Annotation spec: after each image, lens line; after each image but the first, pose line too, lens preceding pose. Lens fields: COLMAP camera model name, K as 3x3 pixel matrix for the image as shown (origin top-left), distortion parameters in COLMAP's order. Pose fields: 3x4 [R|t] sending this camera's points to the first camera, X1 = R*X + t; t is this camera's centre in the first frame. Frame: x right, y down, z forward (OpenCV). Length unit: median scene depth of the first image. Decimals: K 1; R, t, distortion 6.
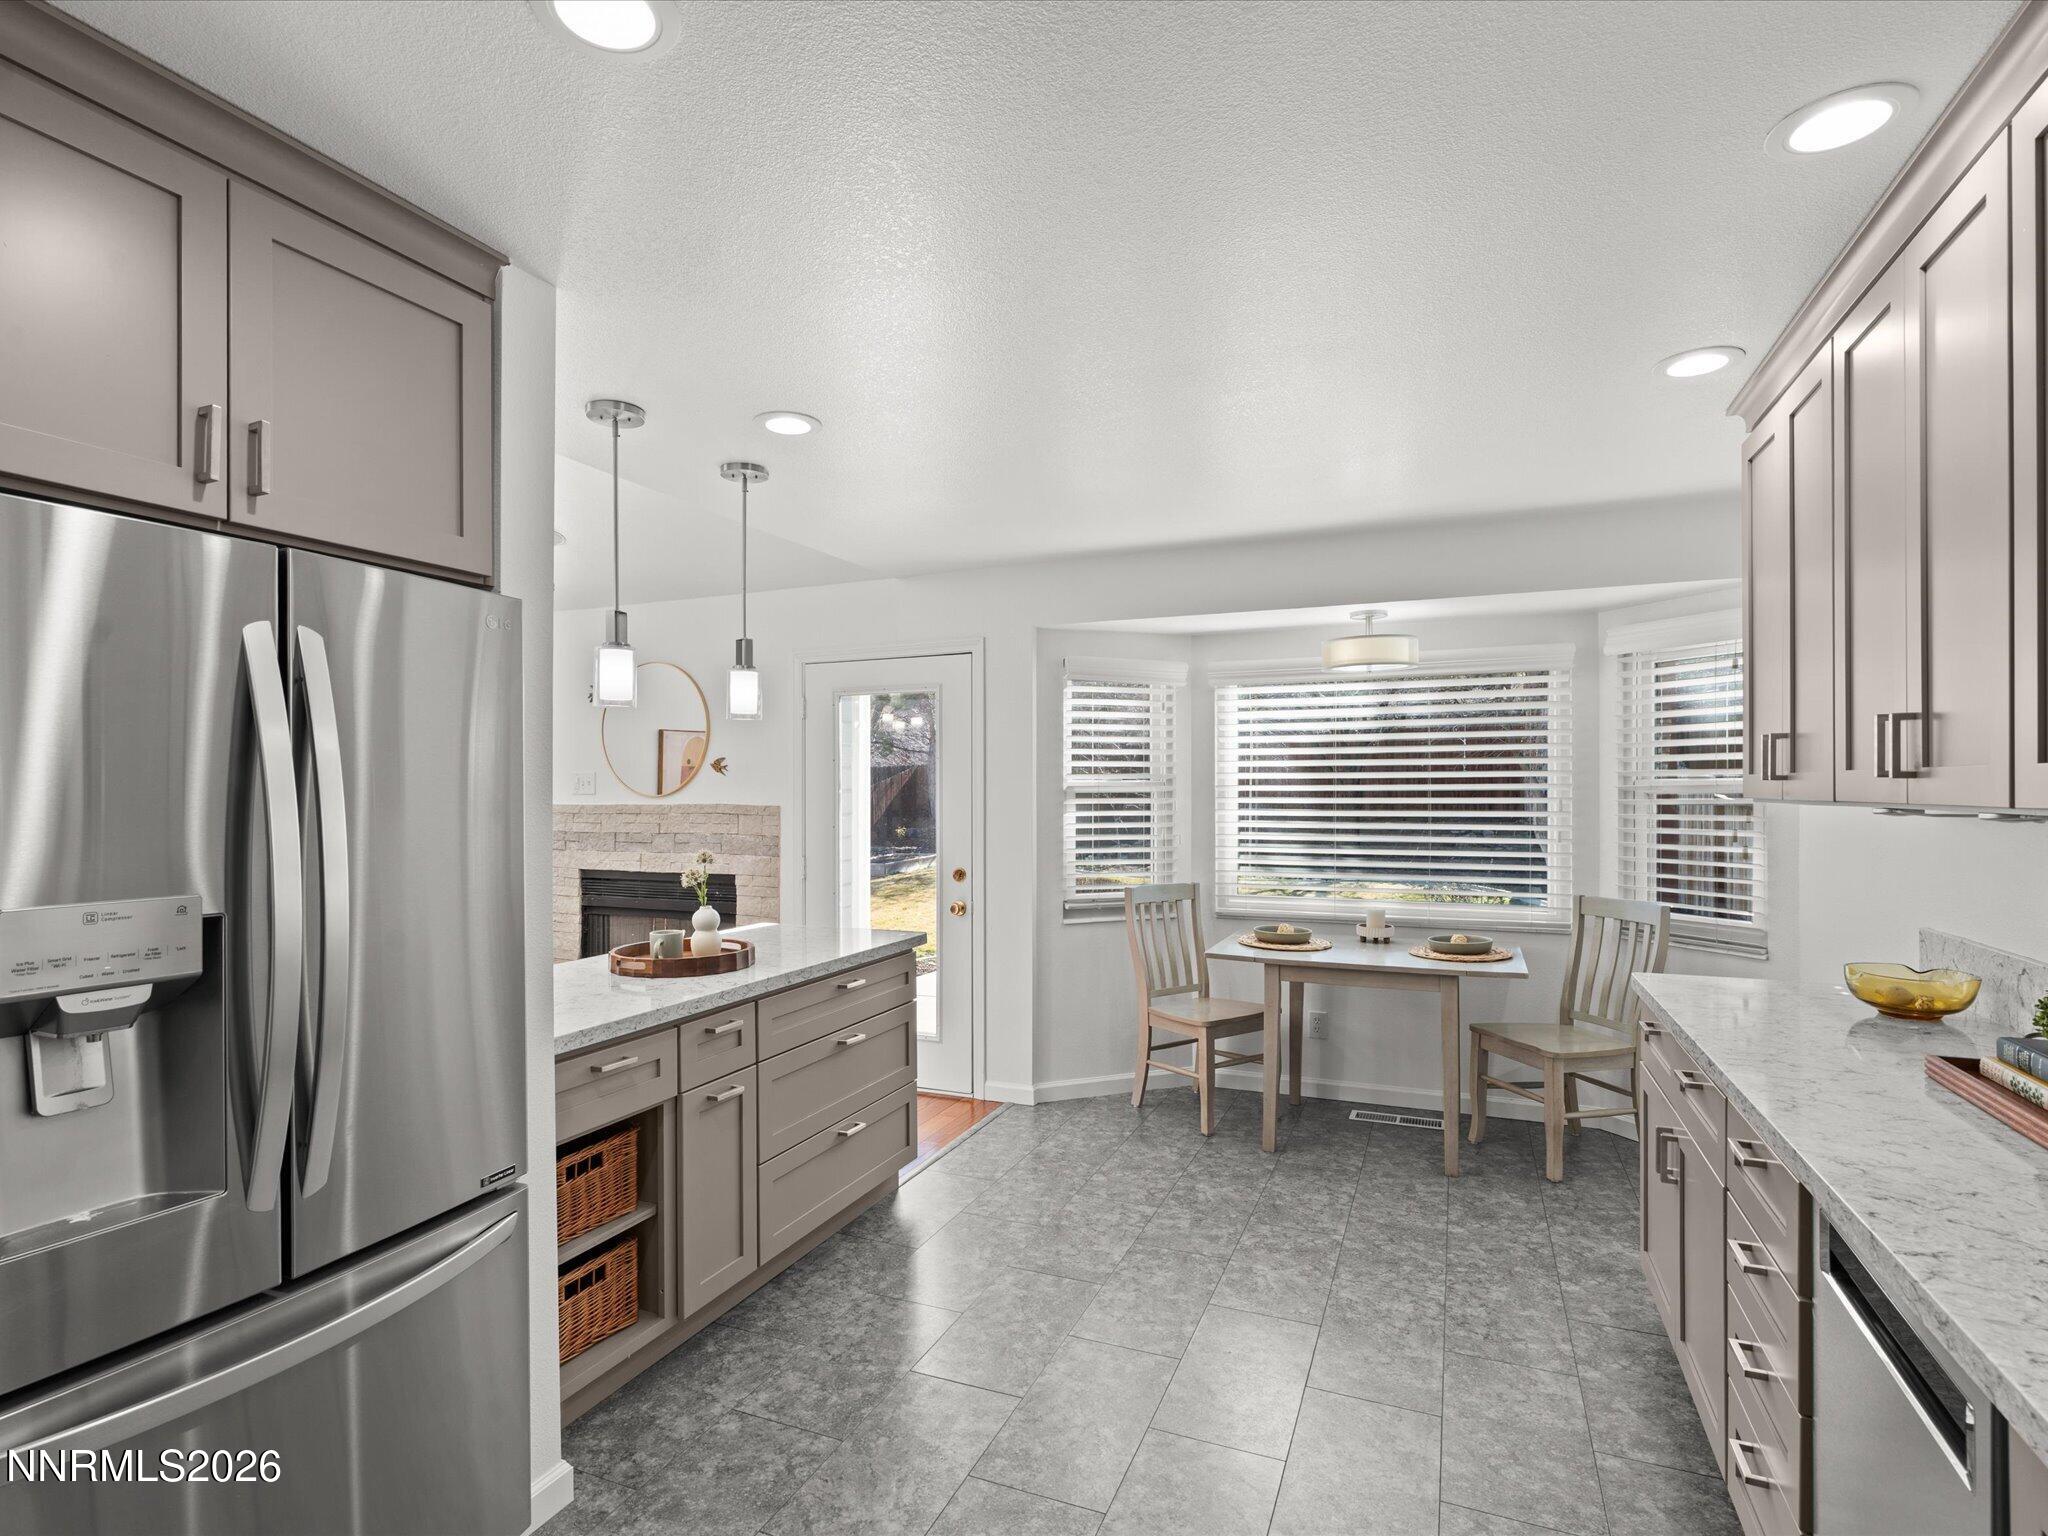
lens RADIAL K [[1043.3, 0, 1013.6], [0, 1043.3, 778.1], [0, 0, 1]] dist [-0.004129, 0.001394]
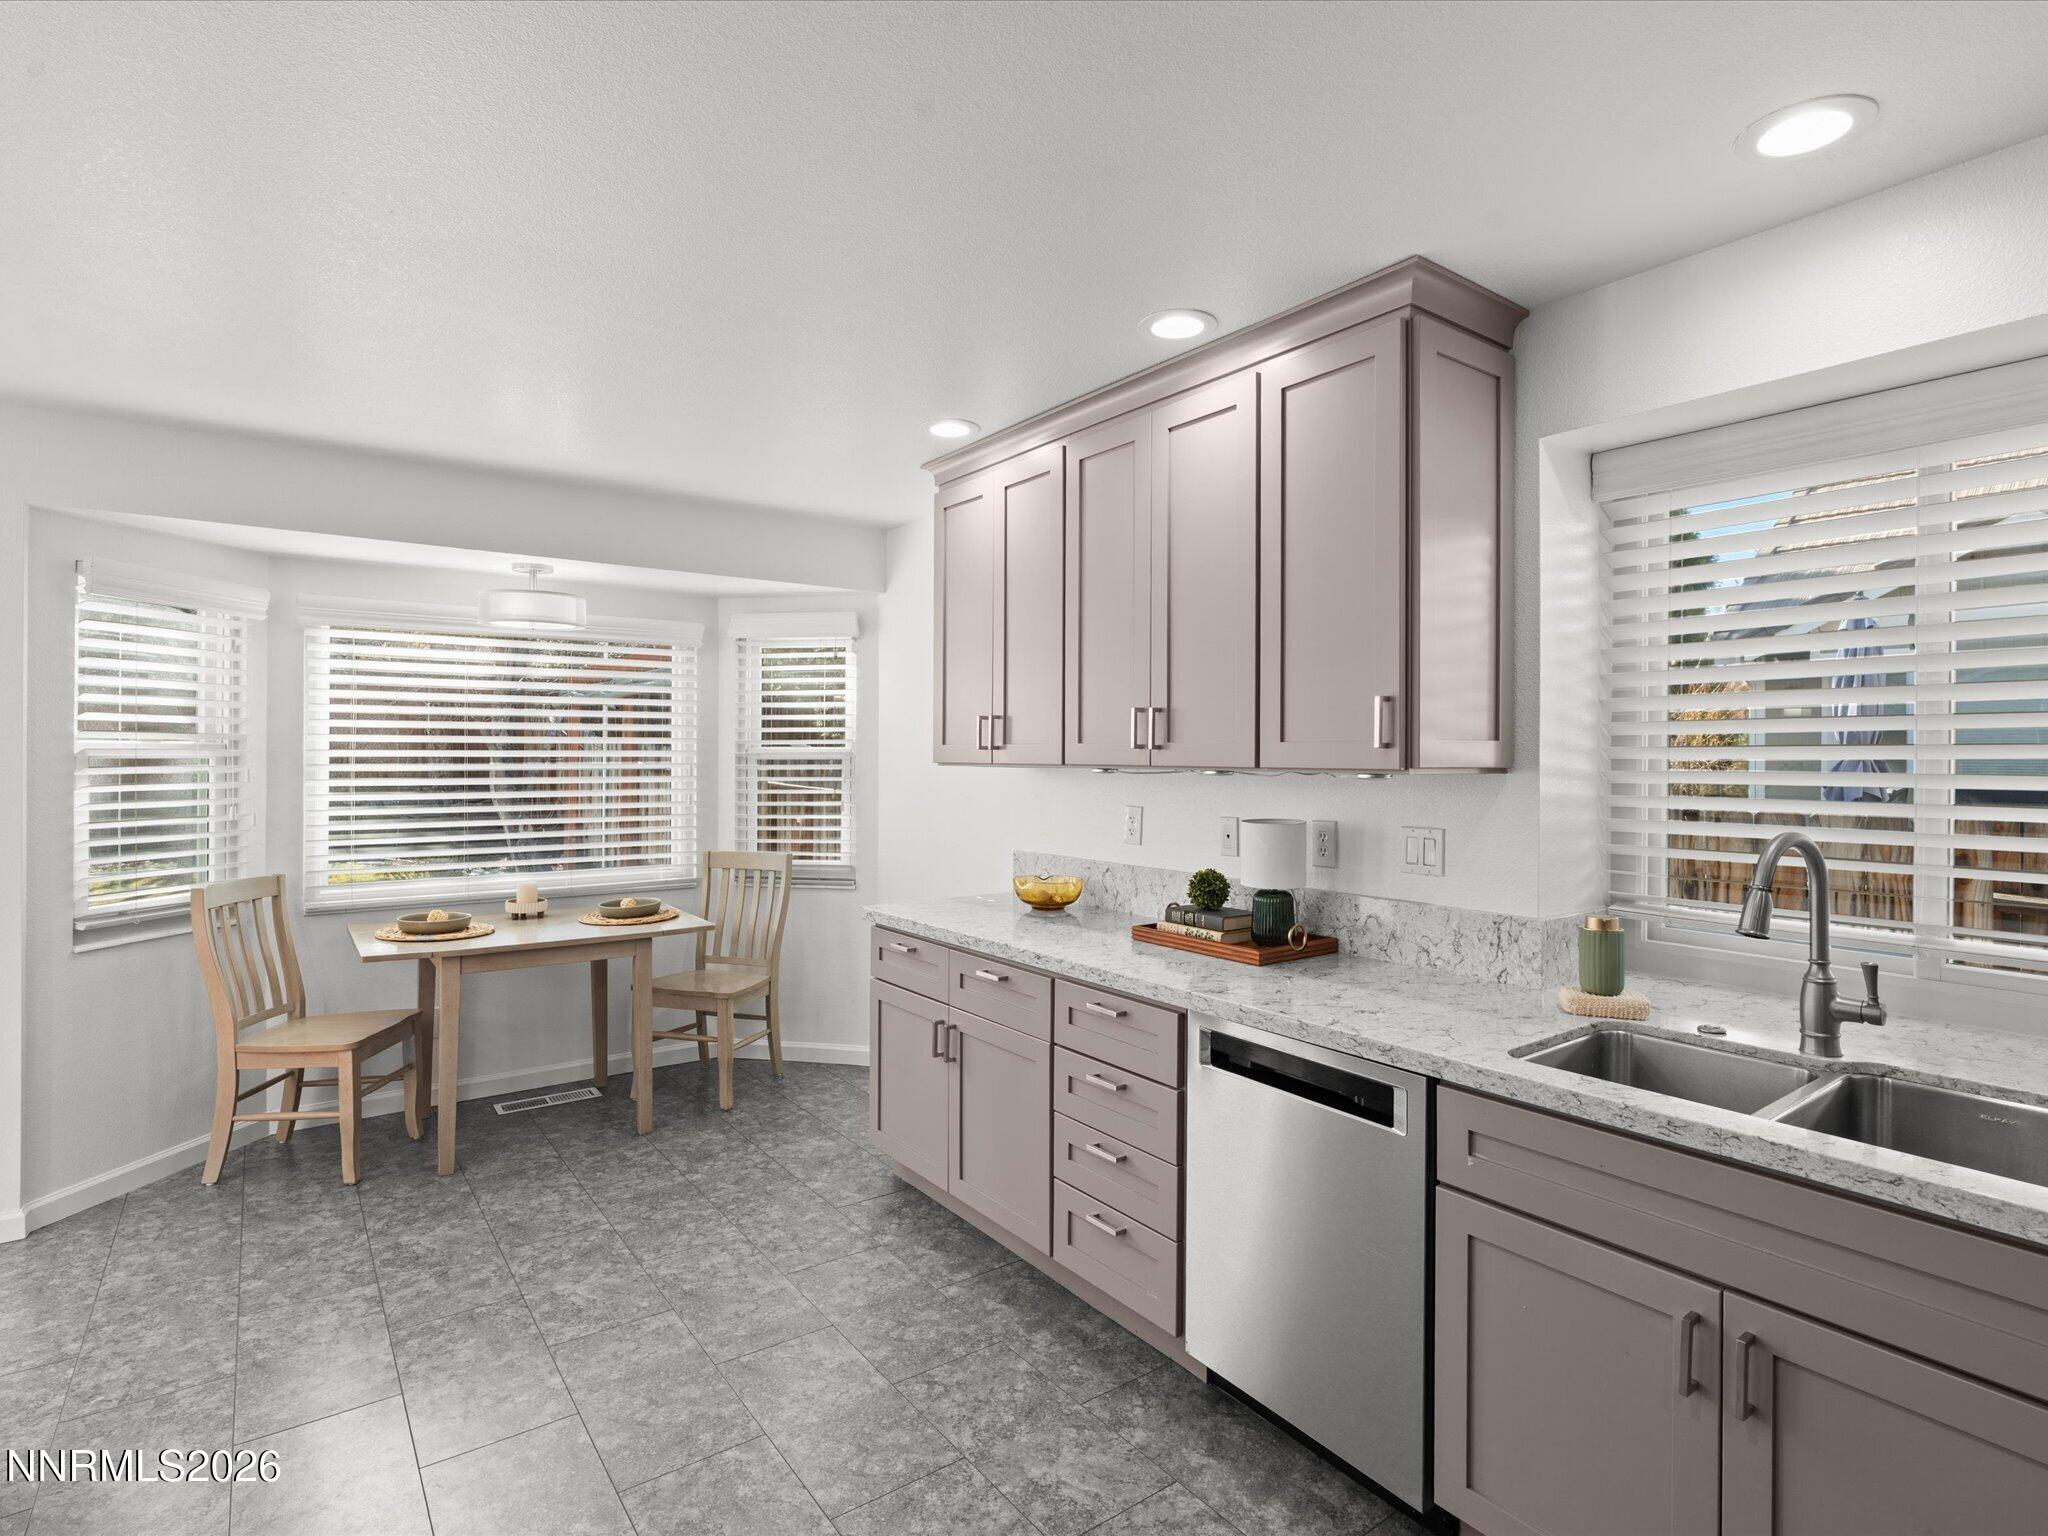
lens RADIAL K [[1030.8, 0, 1025.8], [0, 1030.8, 756.7], [0, 0, 1]] dist [-0.004457, 0.000217]
pose [[0.513025, 0.002606, 0.858370, -0.216302], [-0.012138, 0.999917, 0.004219, 0.002792], [-0.858288, -0.012583, 0.513014, 0.141084]]
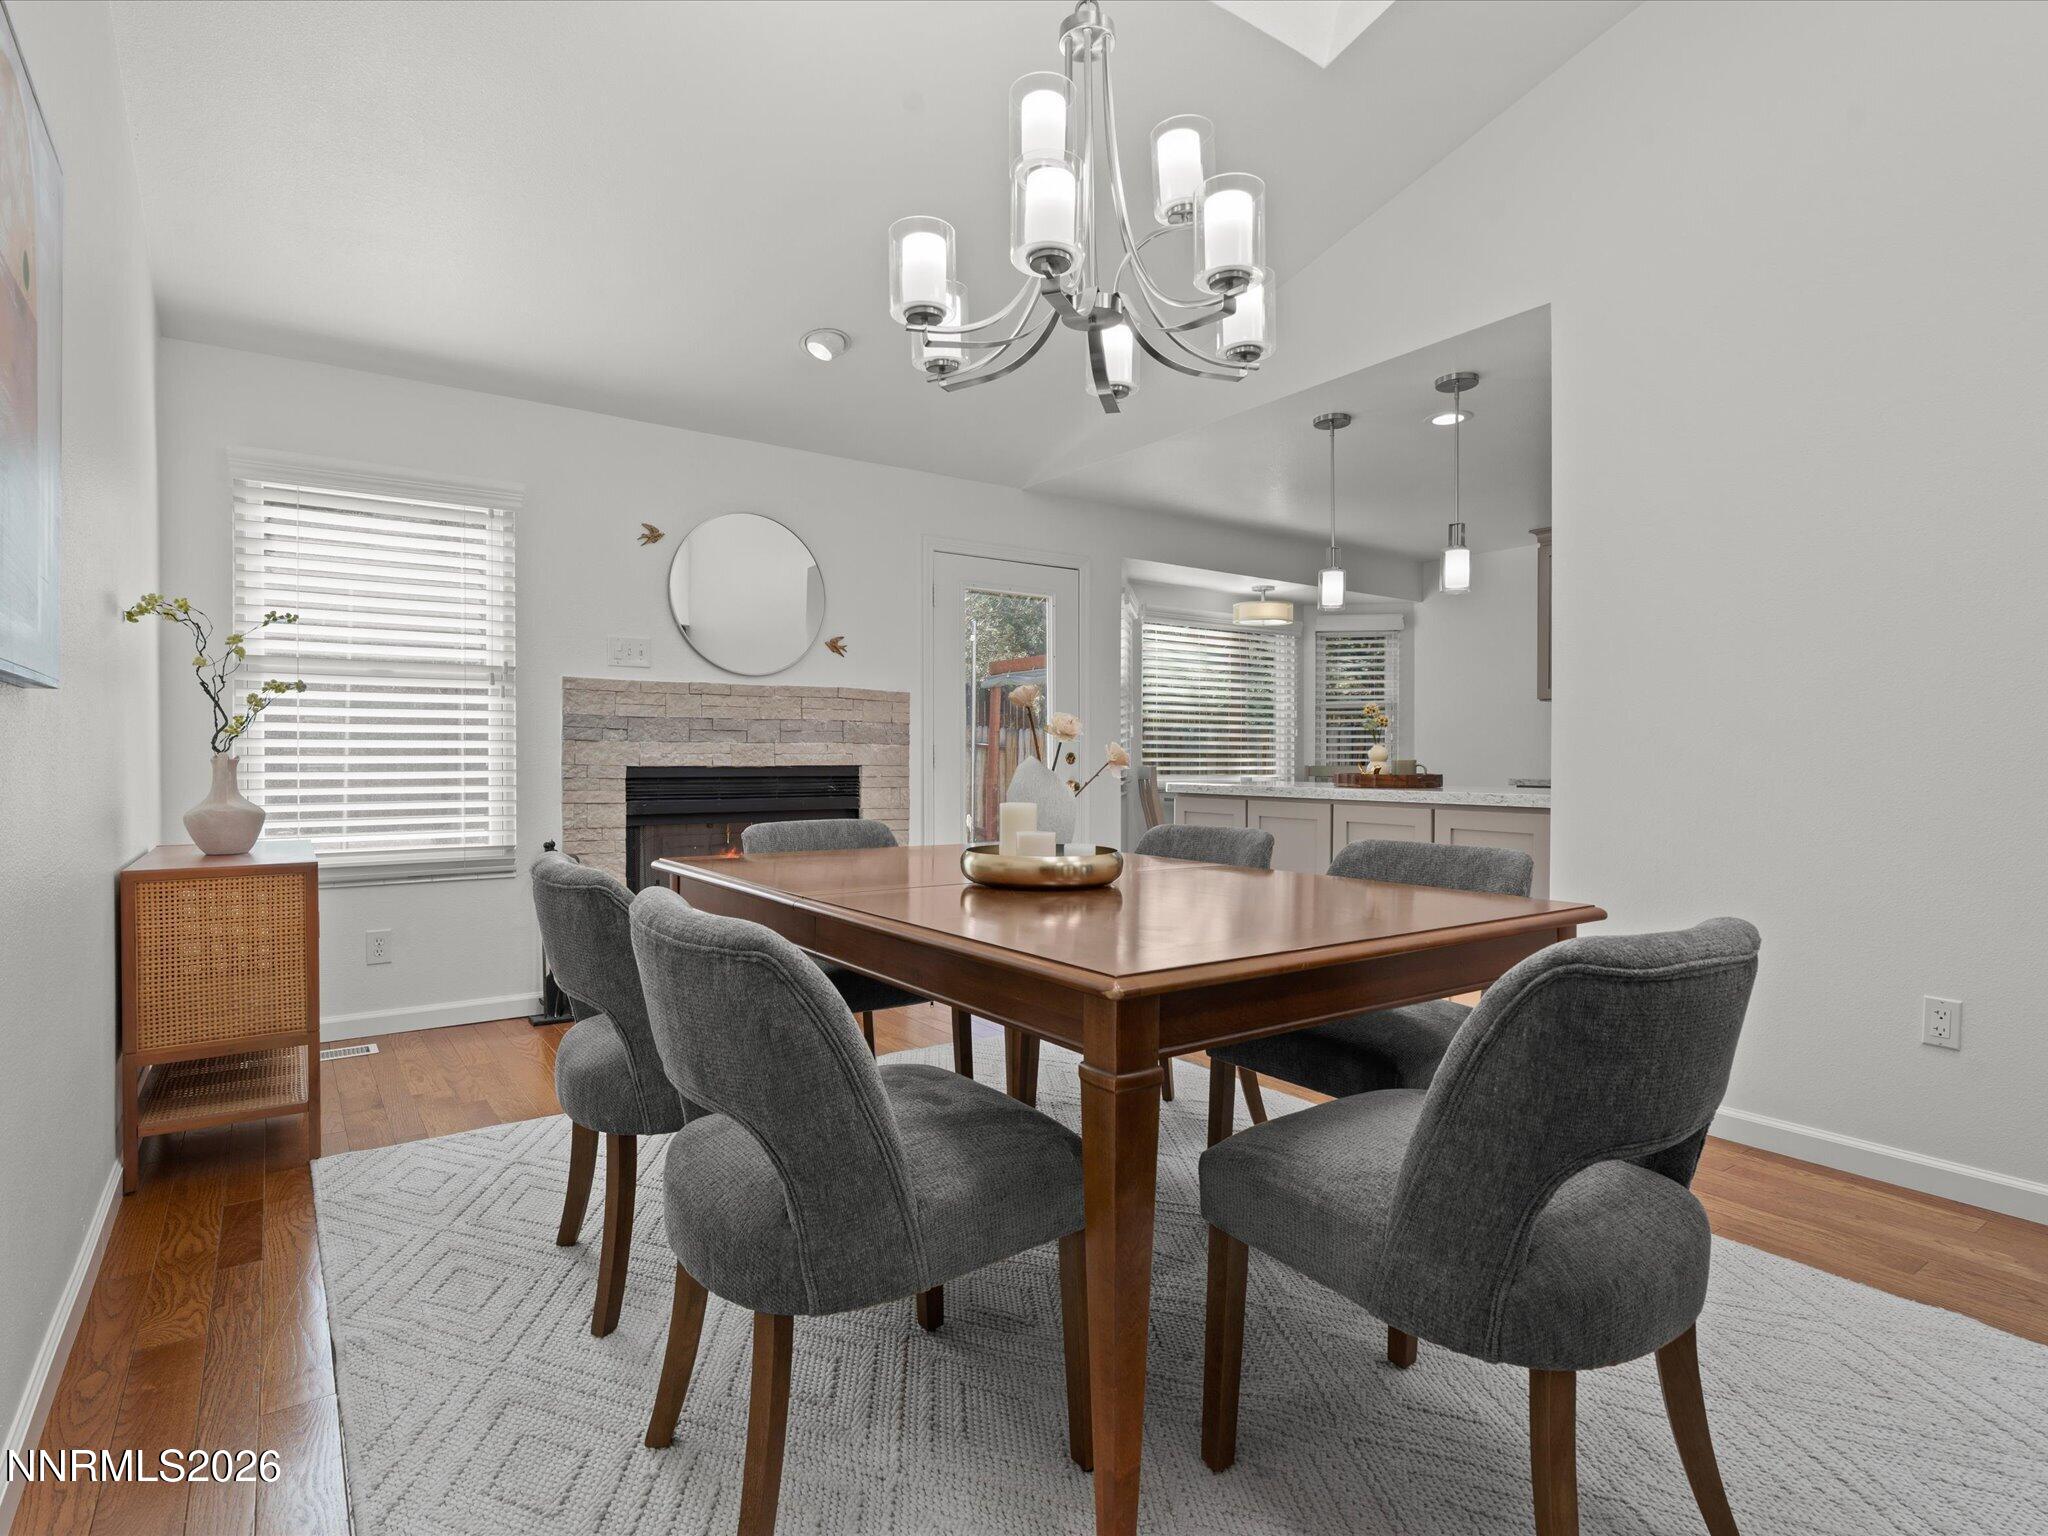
lens RADIAL K [[1036.8, 0, 1017.7], [0, 1036.8, 766.8], [0, 0, 1]] dist [-0.009612, 0.000165]
pose [[0.528847, -0.004346, 0.848706, -1.147105], [-0.009664, 0.999891, 0.011142, 0.097562], [-0.848662, -0.014094, 0.528747, 0.475848]]
